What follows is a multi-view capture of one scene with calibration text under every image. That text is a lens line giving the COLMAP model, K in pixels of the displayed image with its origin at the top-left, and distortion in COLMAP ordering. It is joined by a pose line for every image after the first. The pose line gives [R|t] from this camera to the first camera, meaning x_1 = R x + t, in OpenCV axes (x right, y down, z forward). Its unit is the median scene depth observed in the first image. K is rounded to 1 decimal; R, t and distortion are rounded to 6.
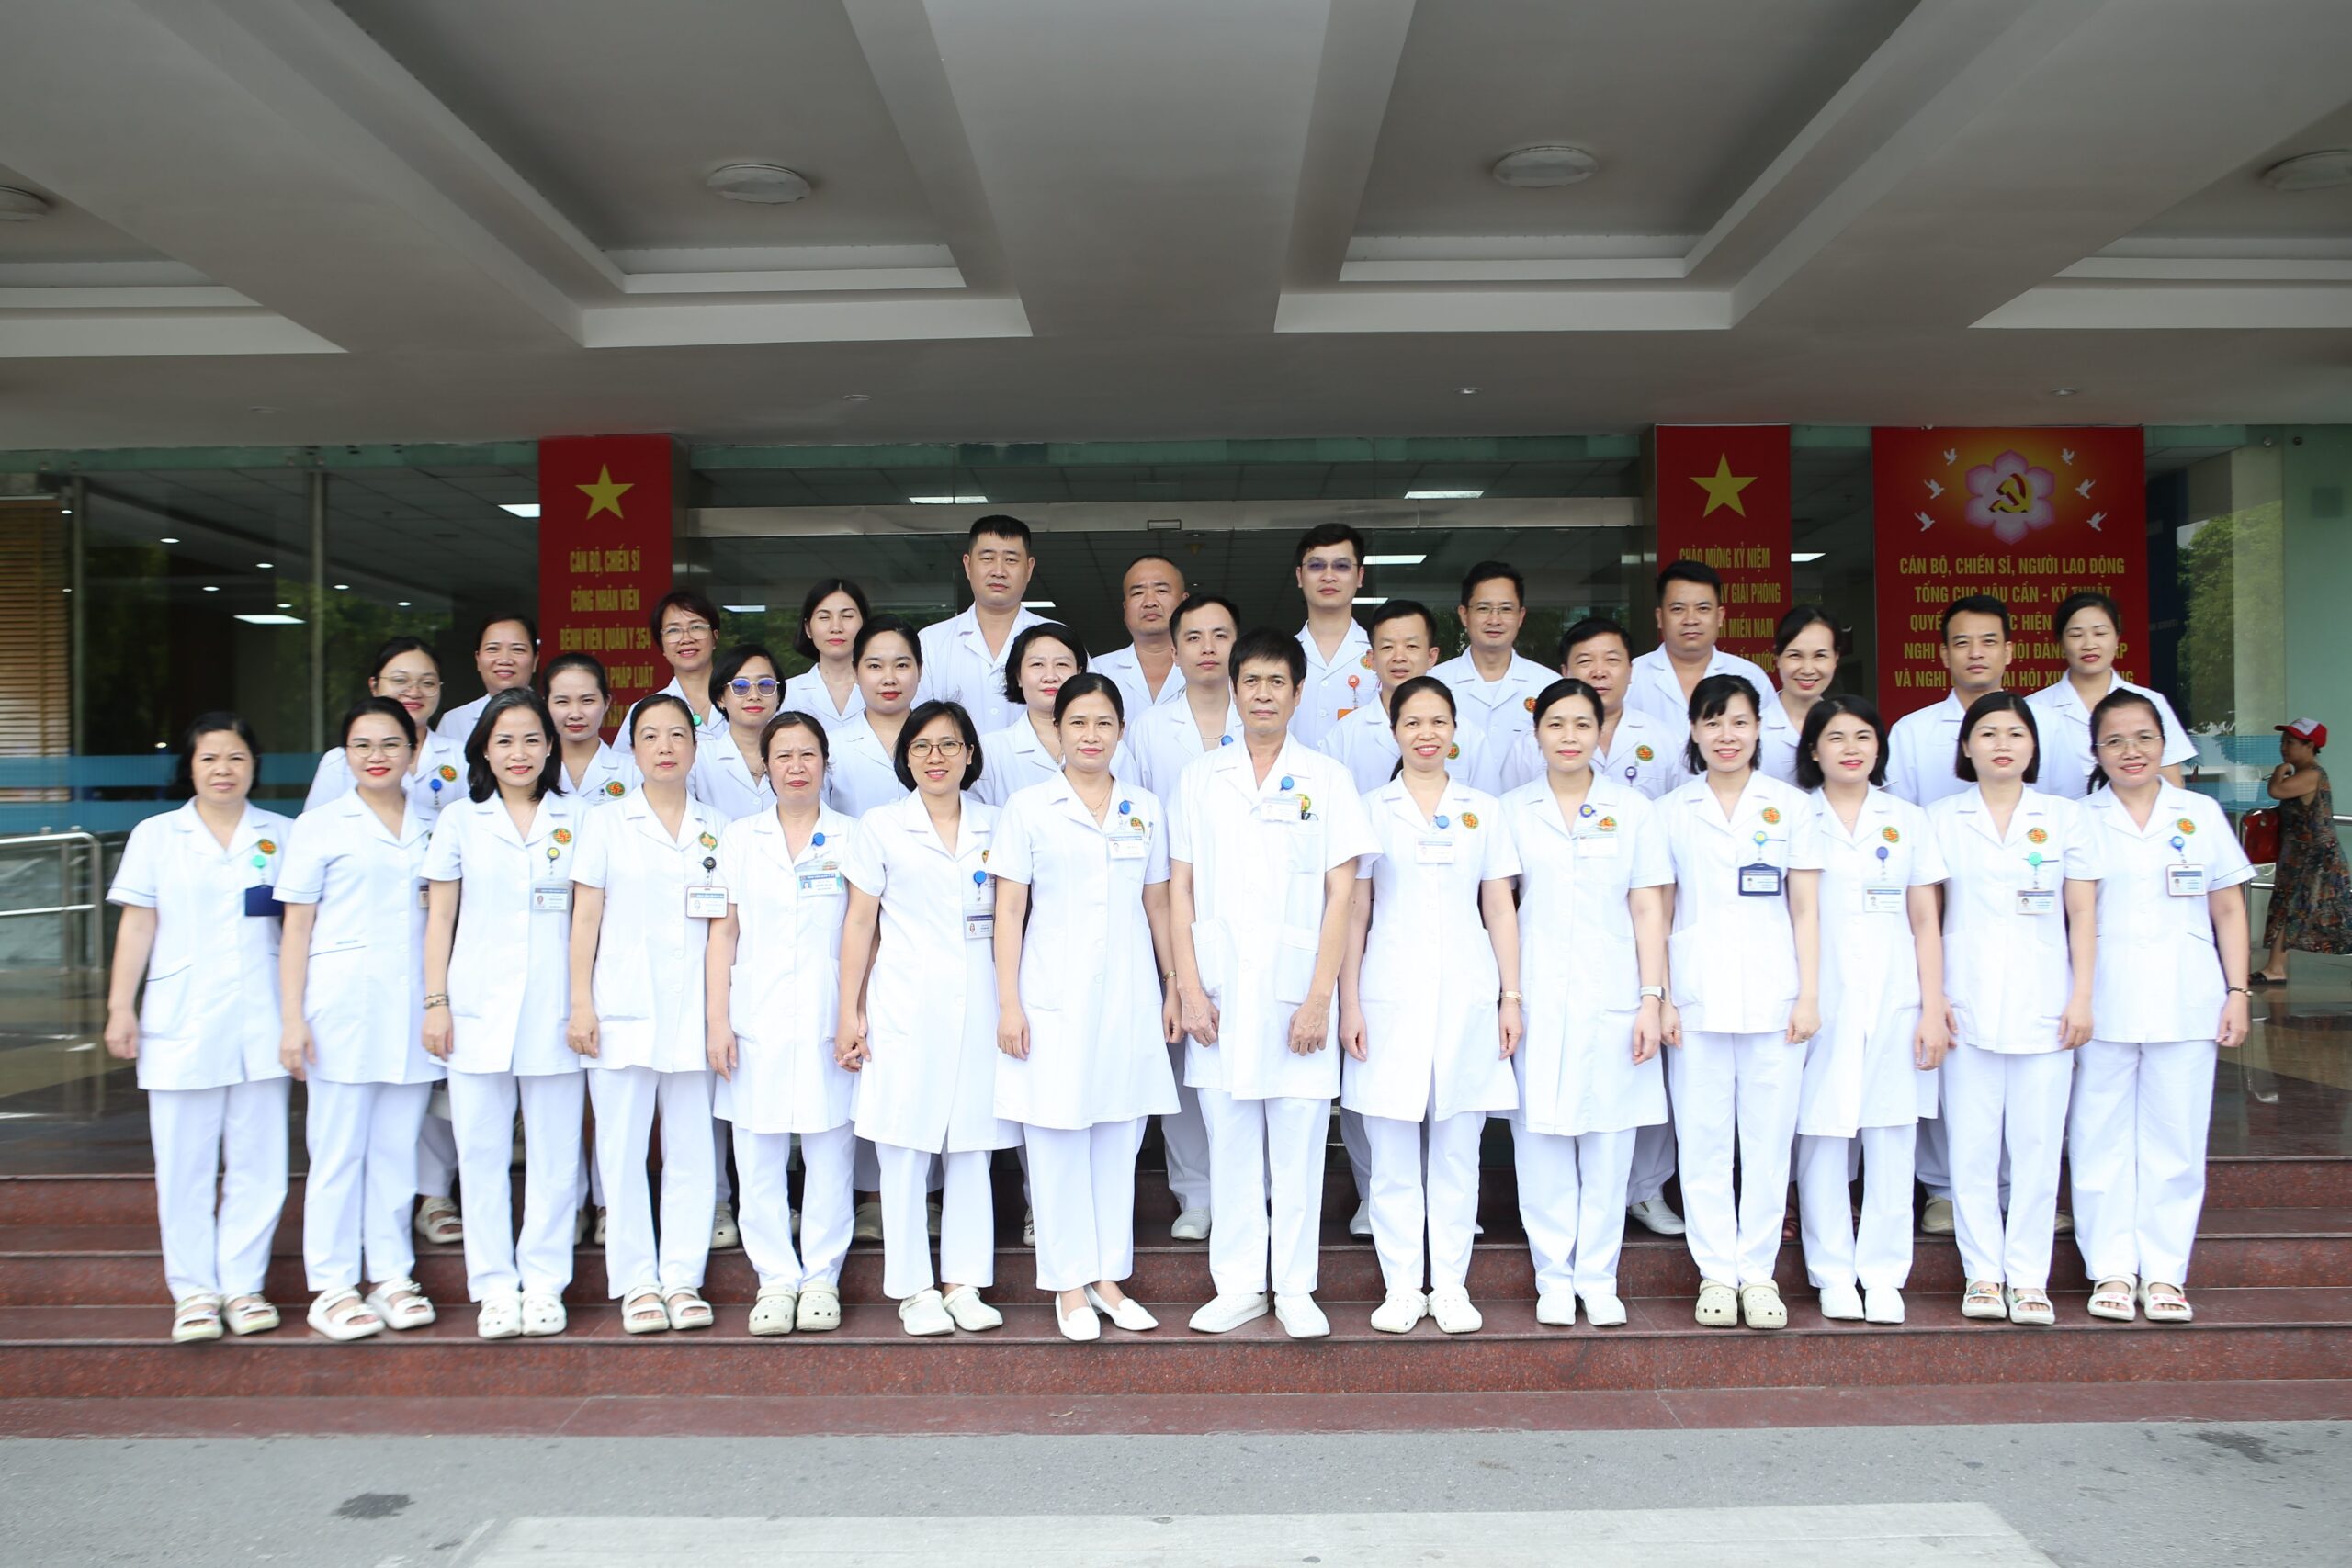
lens RADIAL K [[2024.7, 0, 1165.9], [0, 2024.7, 844.7], [0, 0, 1]] dist [-0.018017, 0.014901]
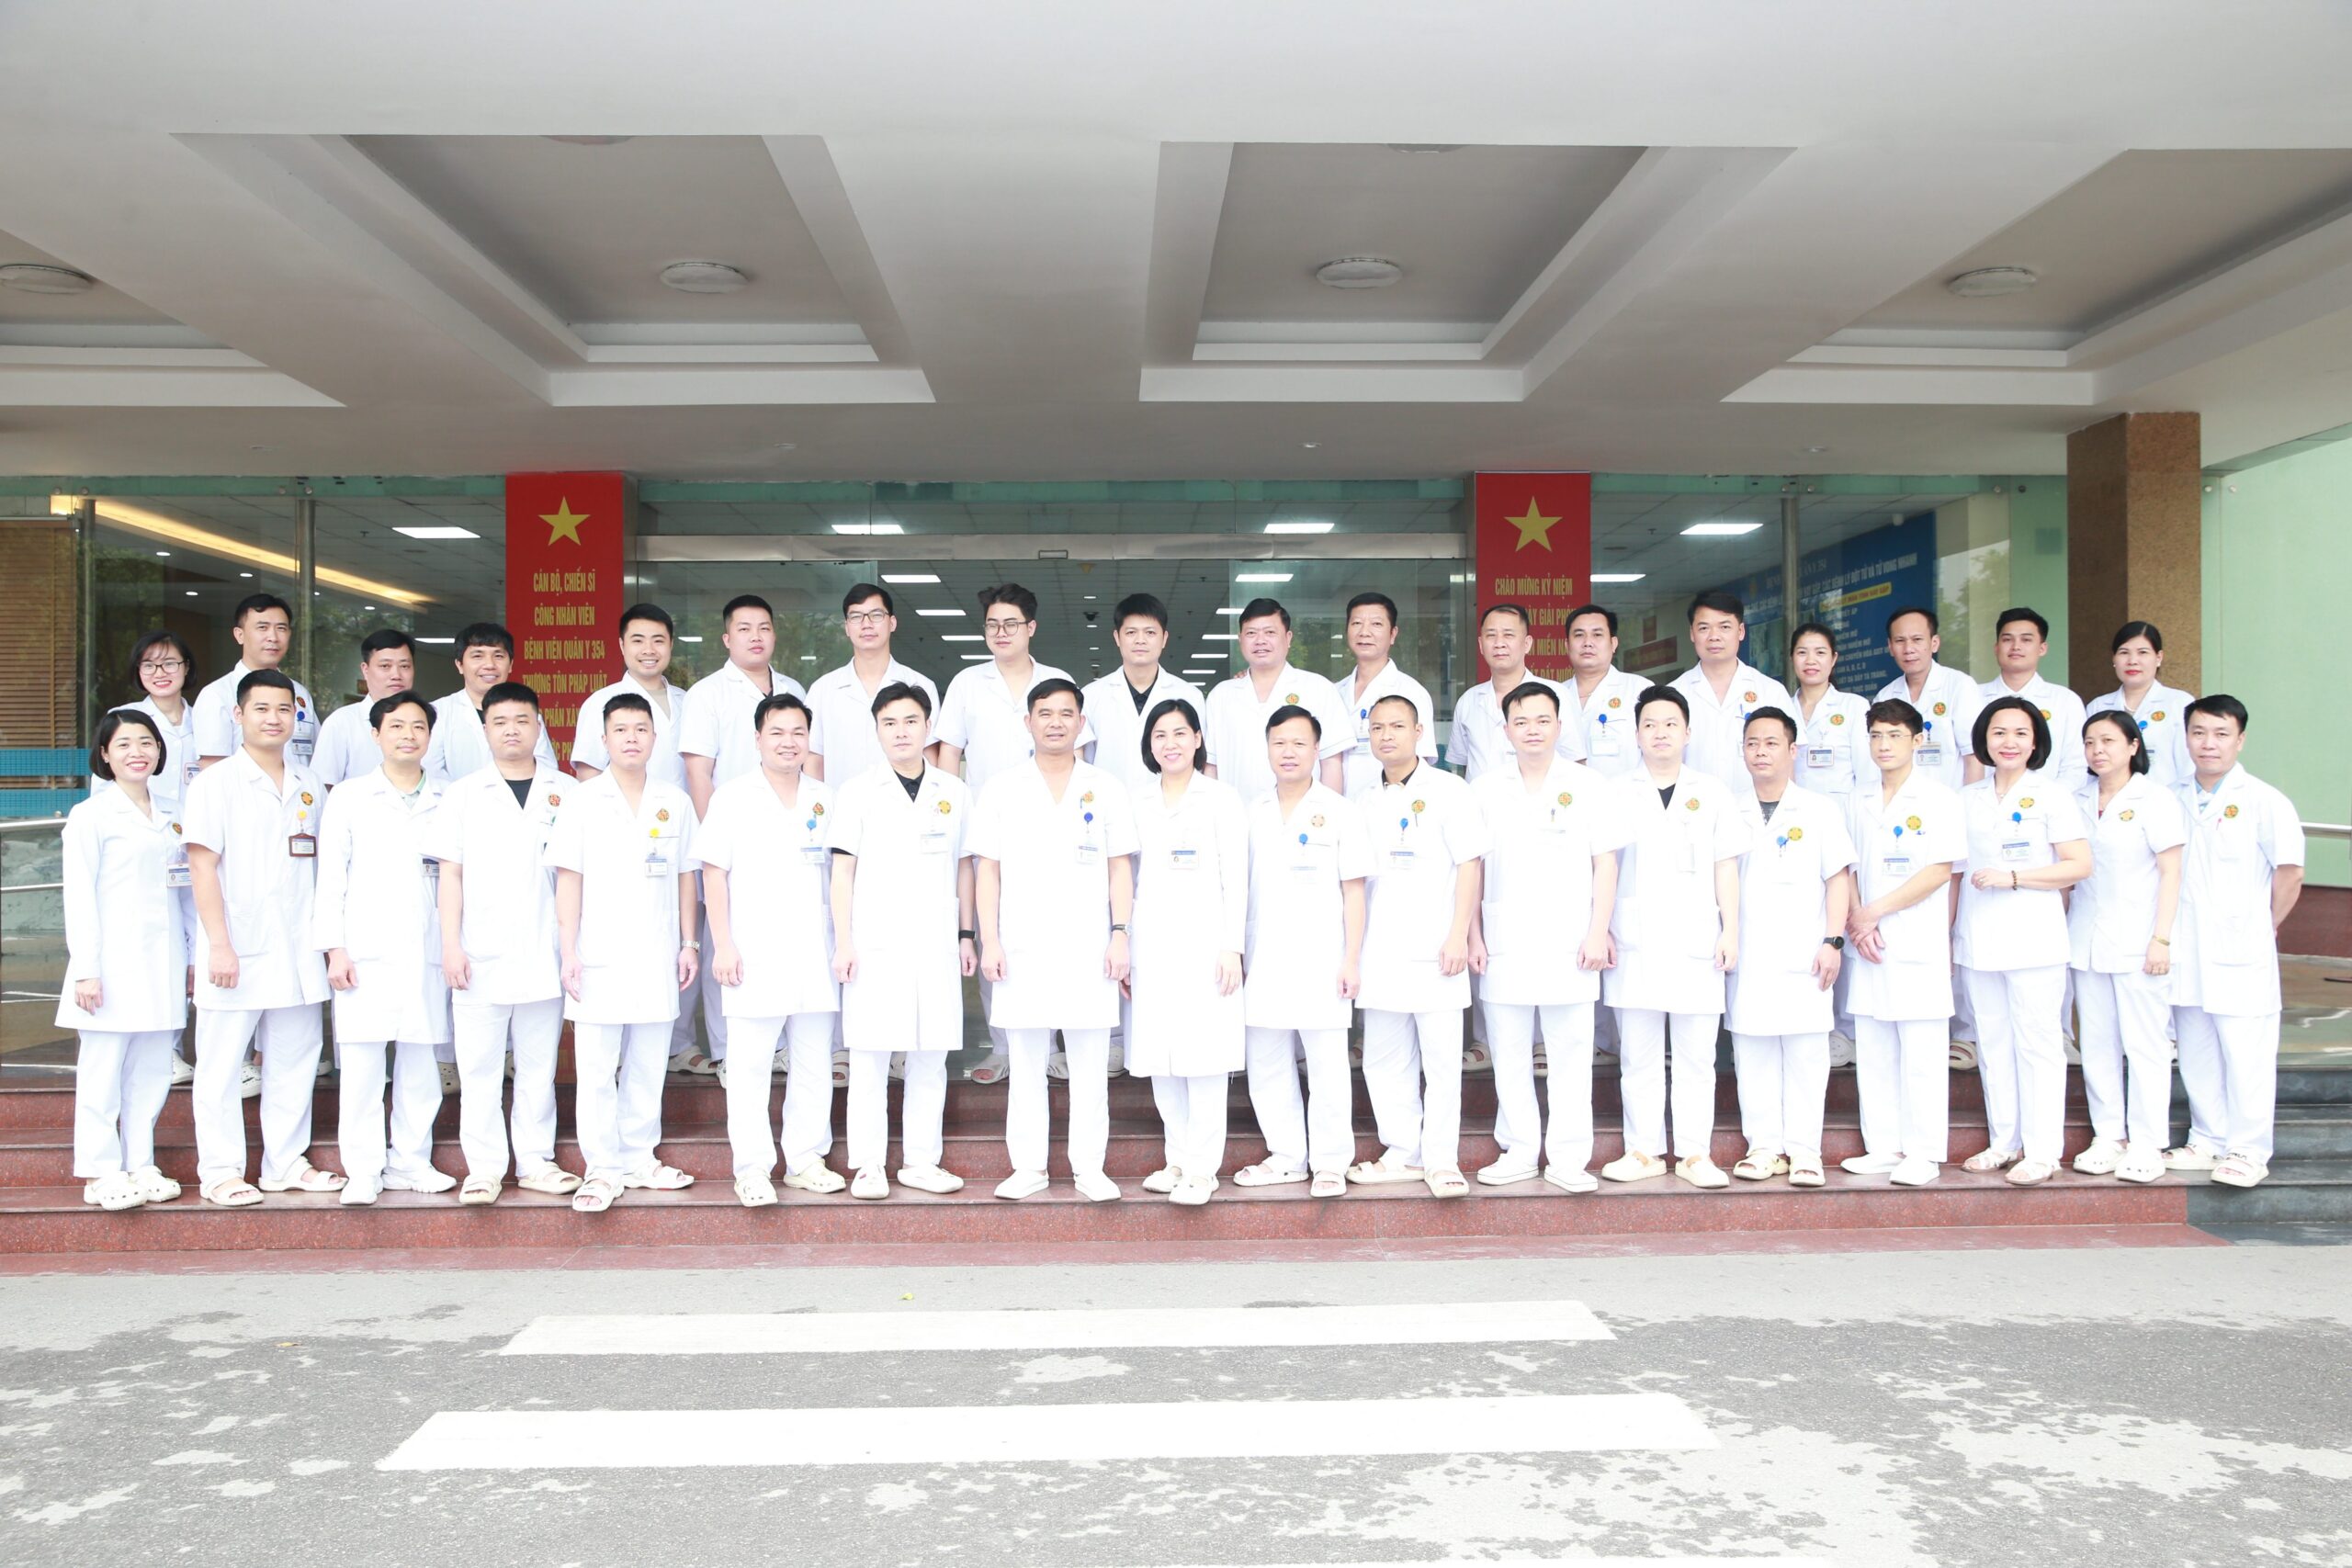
lens RADIAL K [[2024.7, 0, 1165.9], [0, 2024.7, 844.7], [0, 0, 1]] dist [-0.018017, 0.014901]
pose [[0.999431, 0.002236, 0.033661, 0.025271], [-0.002538, 0.999957, 0.008929, -0.002835], [-0.033639, -0.009009, 0.999393, -0.160629]]
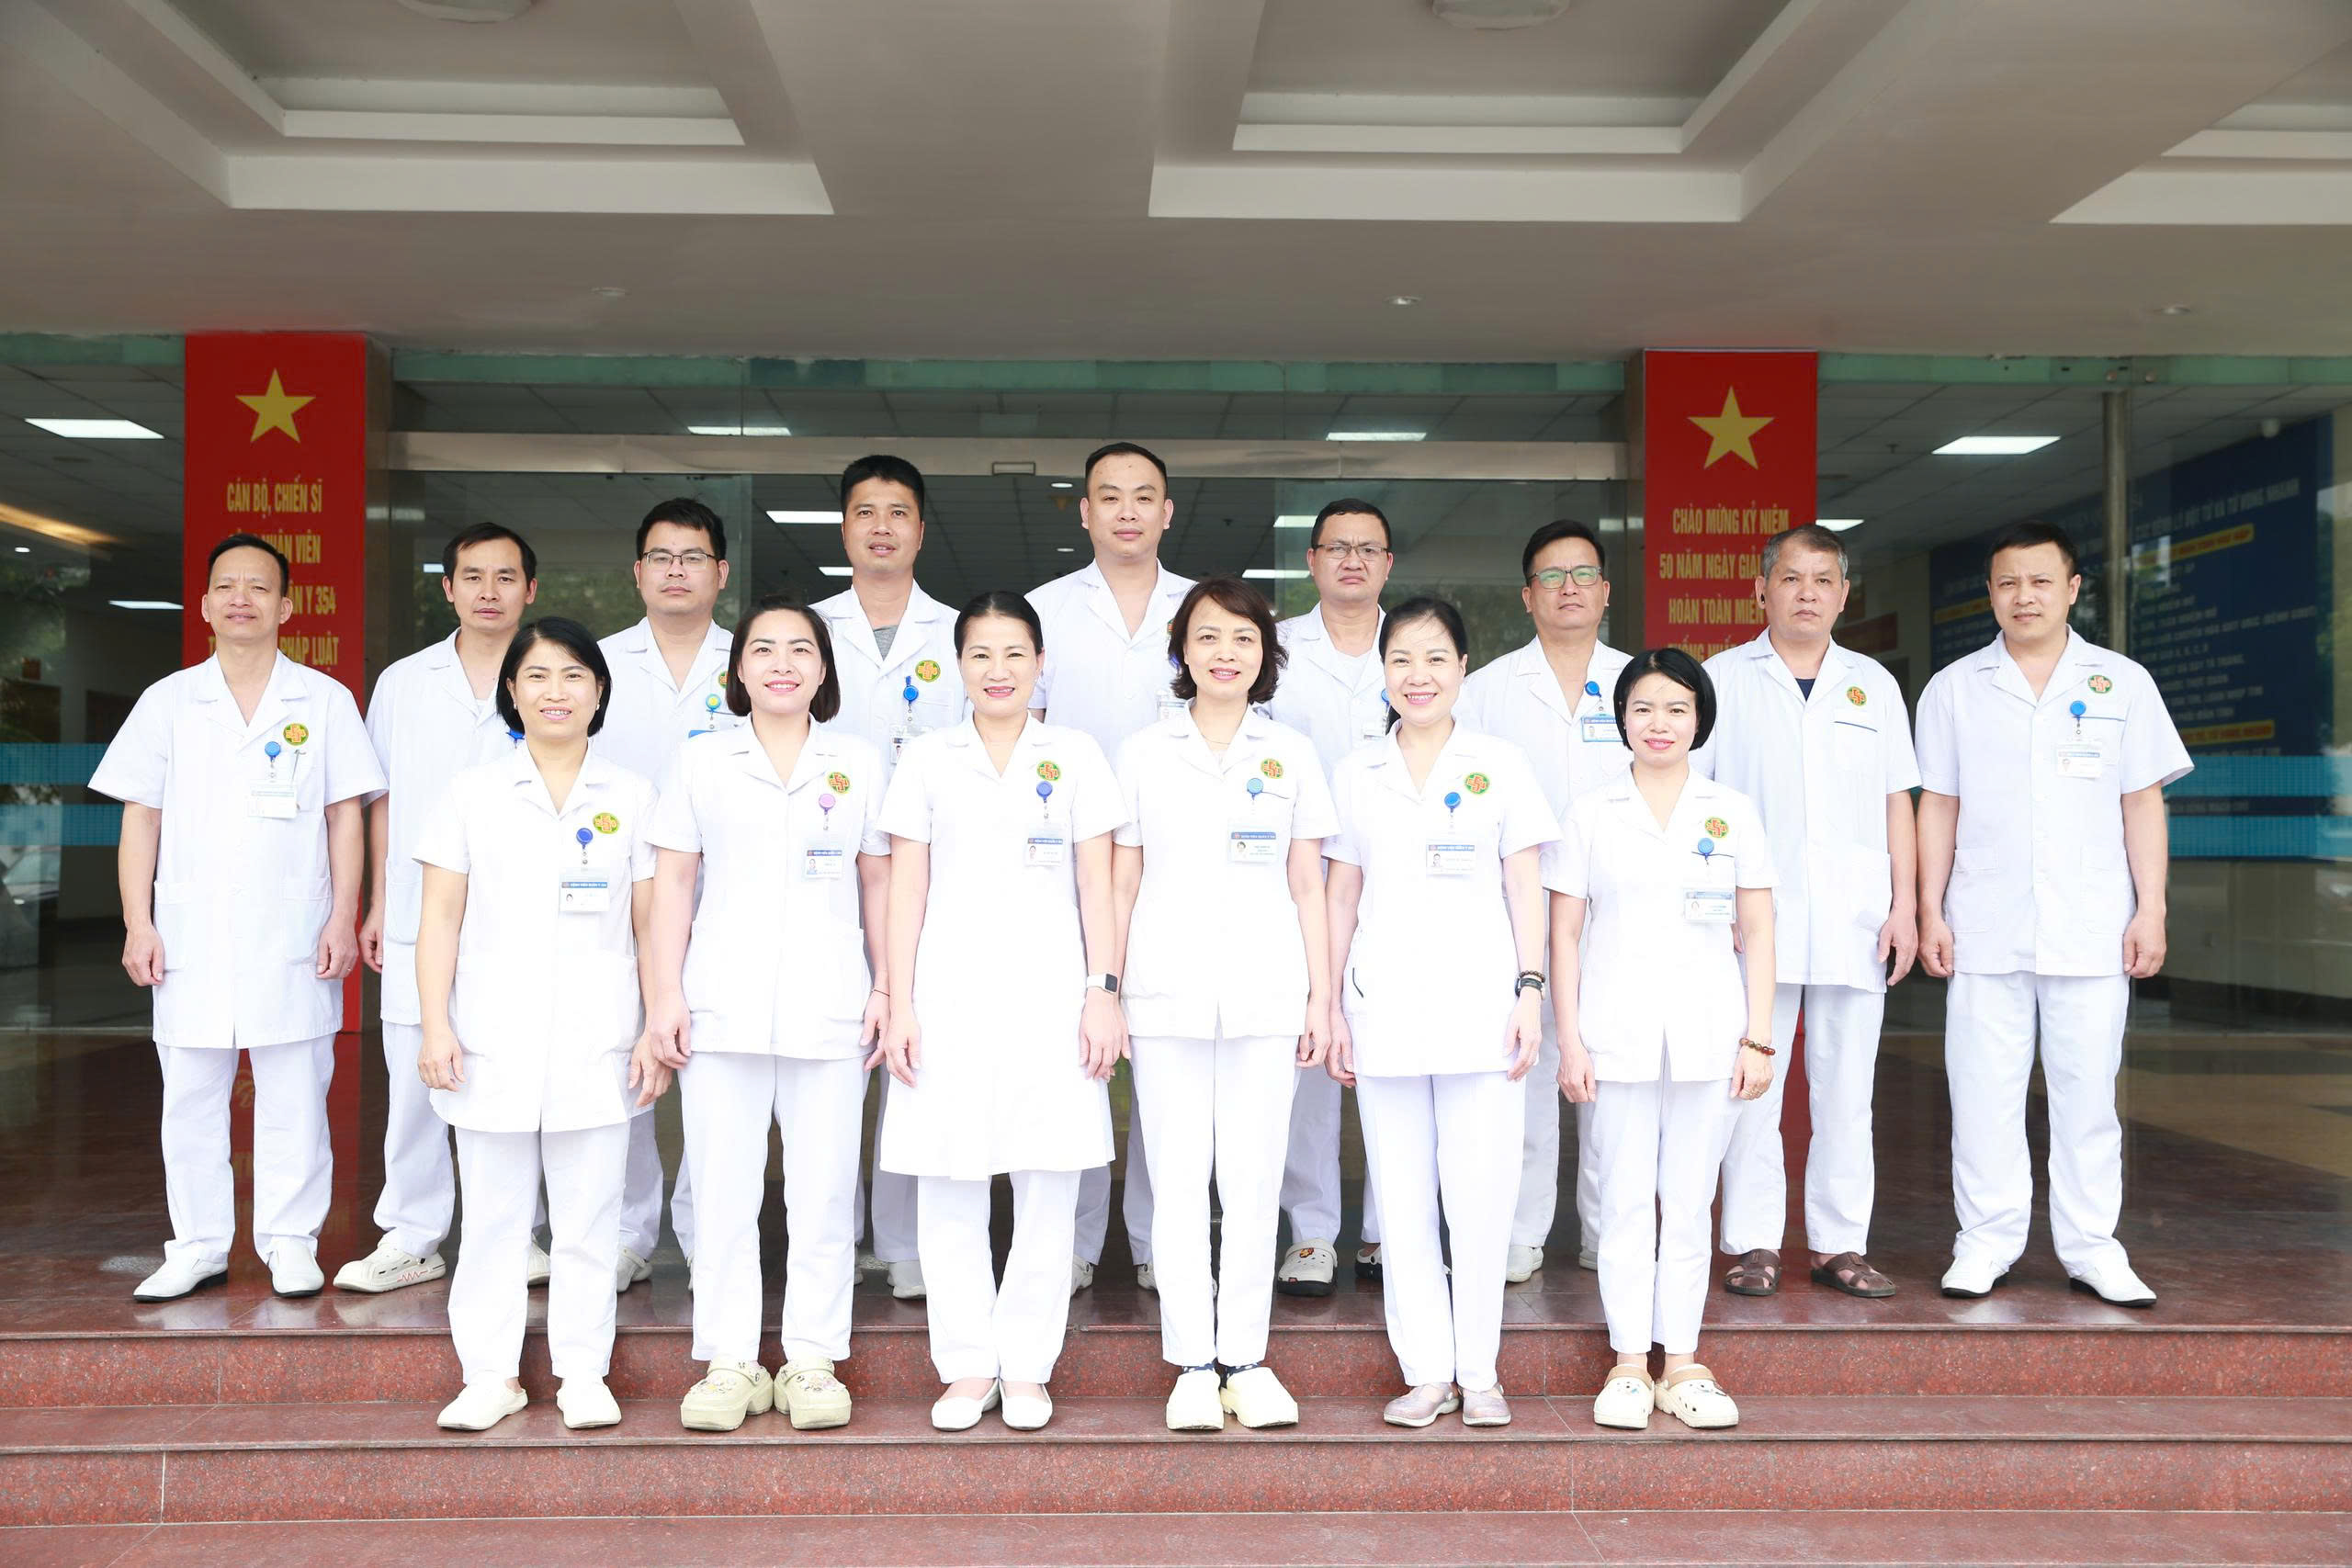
lens RADIAL K [[2483.0, 0, 1165.2], [0, 2483.0, 827.5], [0, 0, 1]] dist [0.106978, -0.009057]
pose [[0.999148, 0.012773, 0.039233, 0.021661], [-0.011983, 0.999722, -0.020320, -0.001296], [-0.039481, 0.019833, 0.999023, 0.045563]]
